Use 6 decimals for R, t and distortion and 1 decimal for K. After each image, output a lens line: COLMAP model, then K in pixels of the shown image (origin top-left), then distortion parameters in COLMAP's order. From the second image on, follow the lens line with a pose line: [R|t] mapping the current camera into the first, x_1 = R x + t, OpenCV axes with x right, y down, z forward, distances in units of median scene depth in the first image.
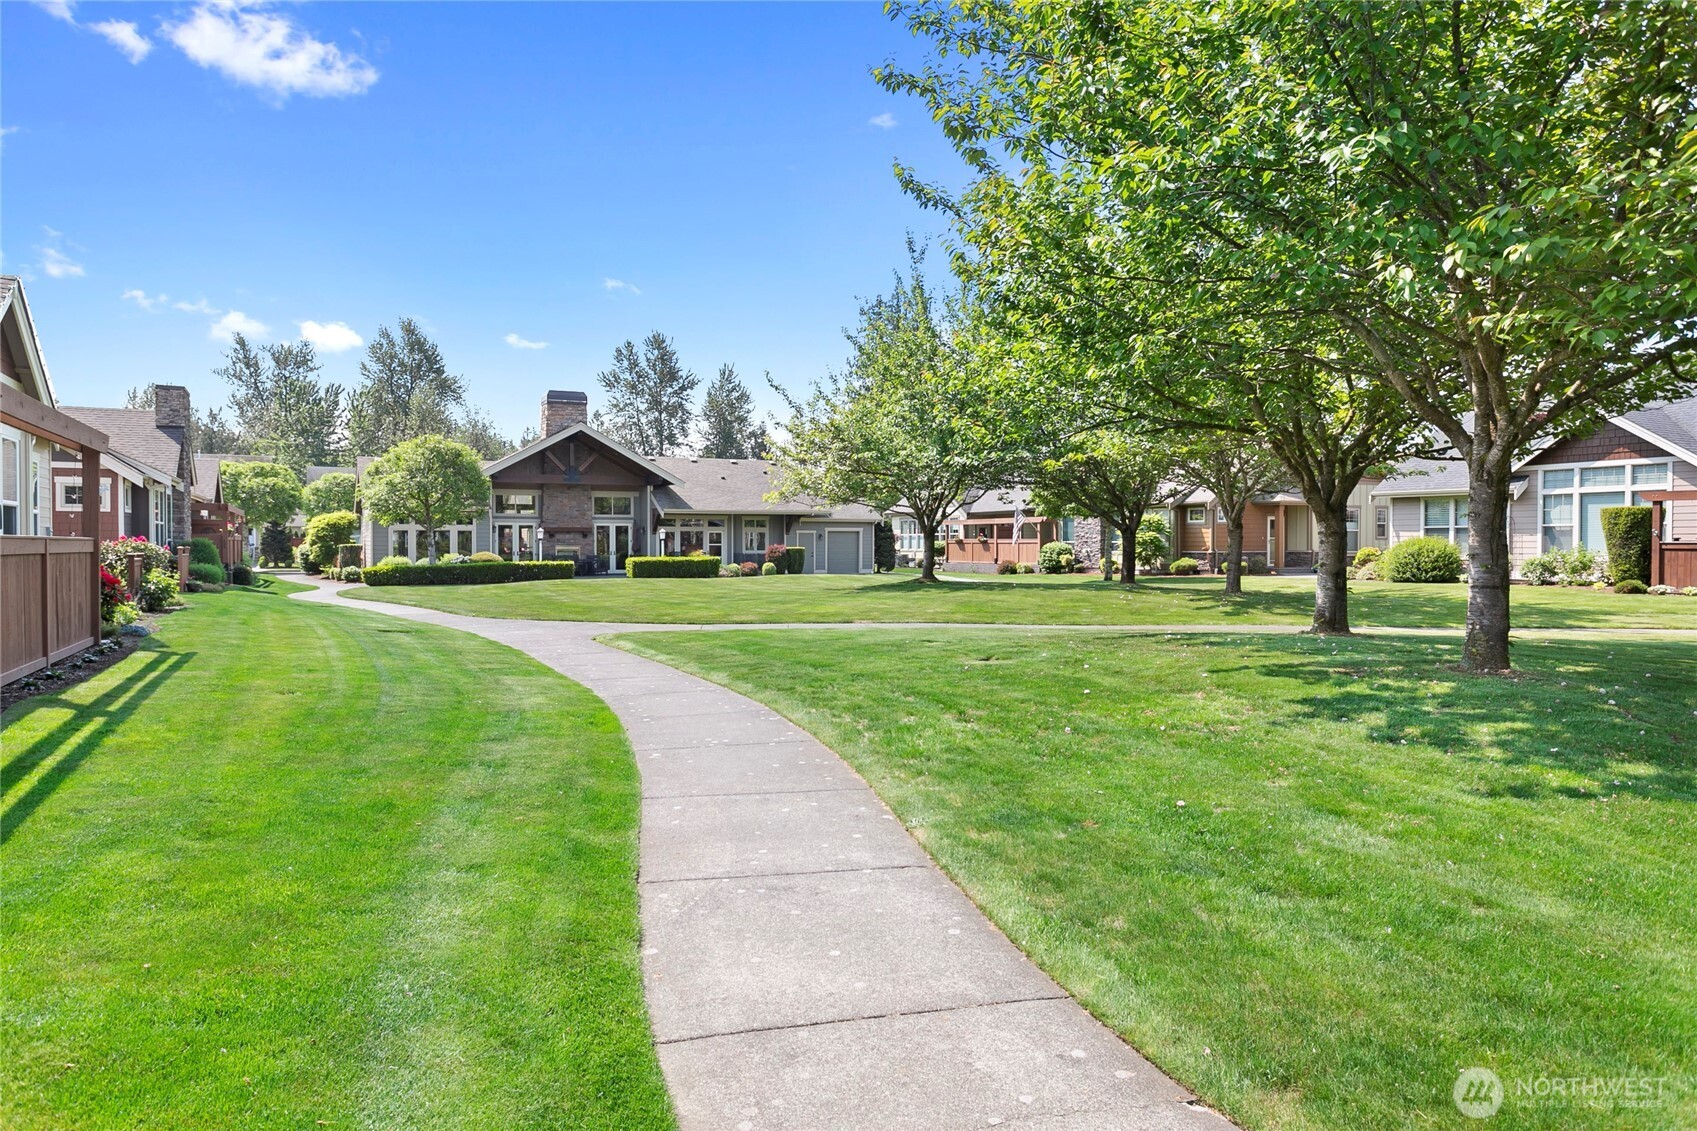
lens RADIAL K [[1119.4, 0, 851.1], [0, 1119.4, 562.6], [0, 0, 1]] dist [0.000871, -0.000041]
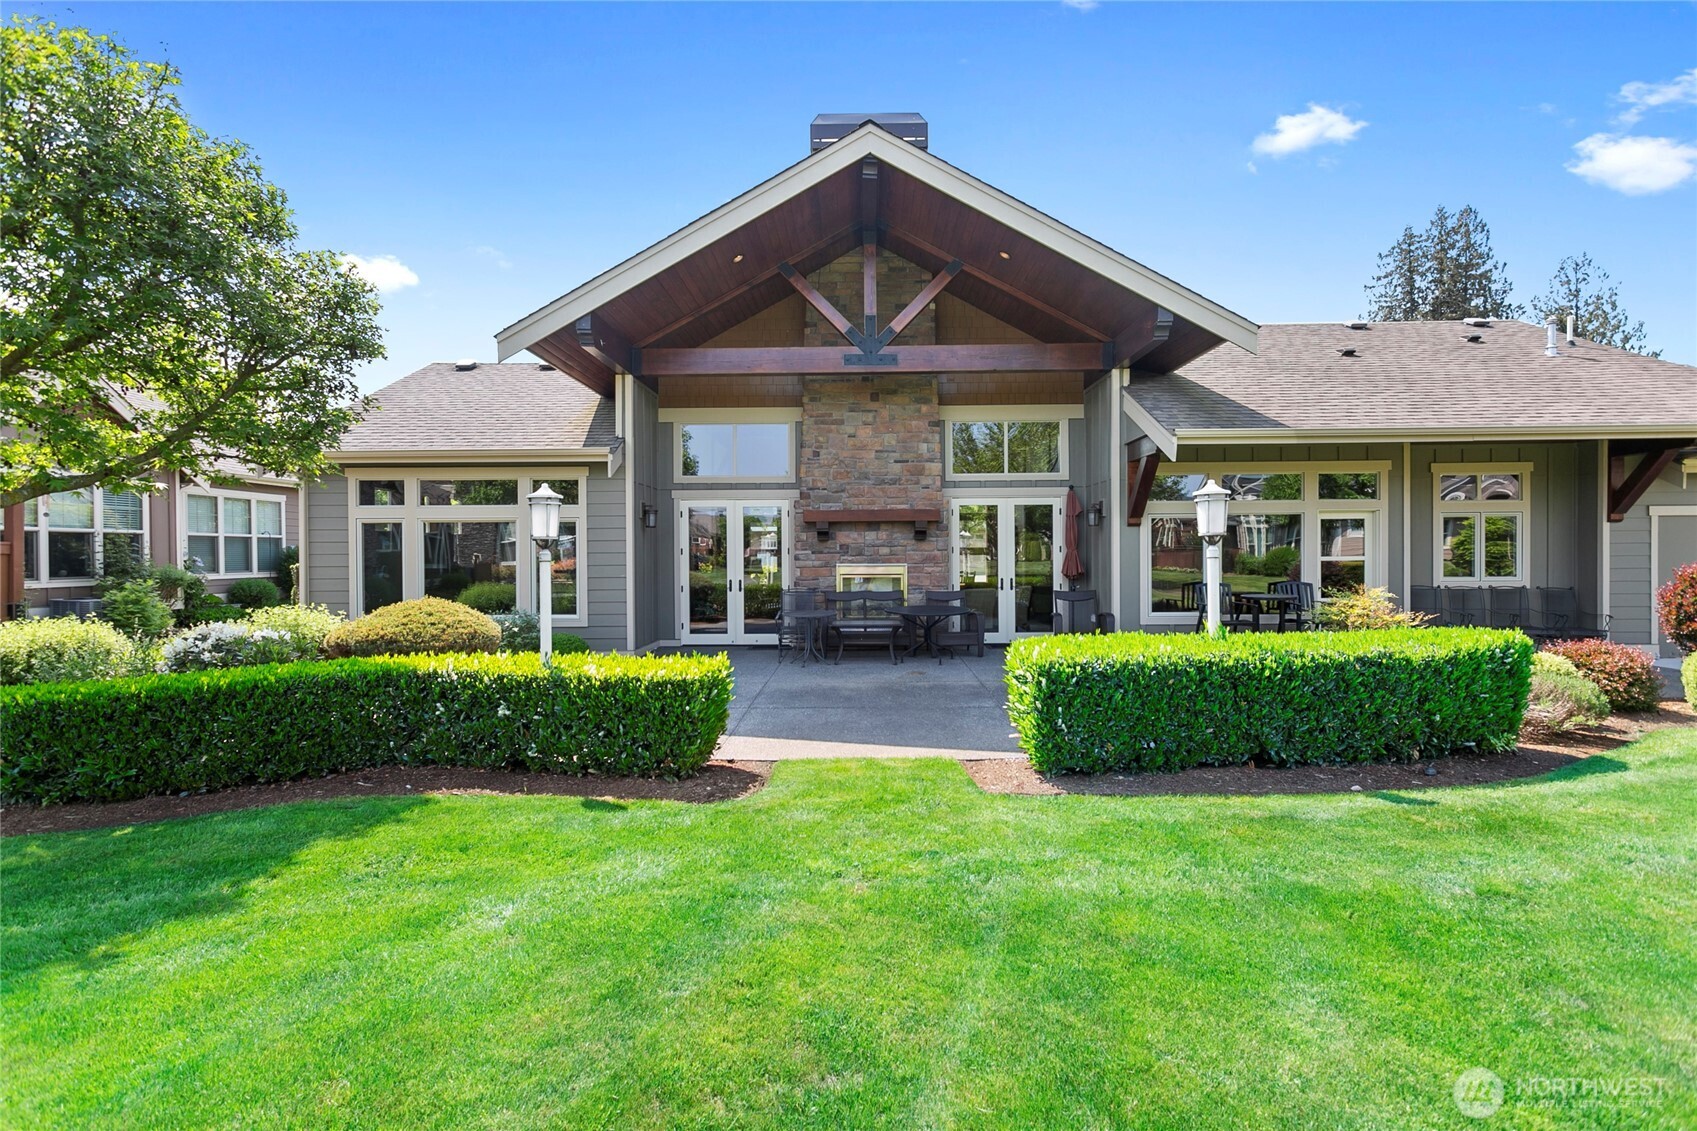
lens RADIAL K [[819.4, 0, 854.4], [0, 819.4, 562.6], [0, 0, 1]] dist [-0.002029, -0.000050]
pose [[0.891293, -0.000280, -0.453427, -0.142989], [-0.001415, 0.999993, -0.003400, -0.014612], [0.453425, 0.003672, 0.891287, 0.769267]]
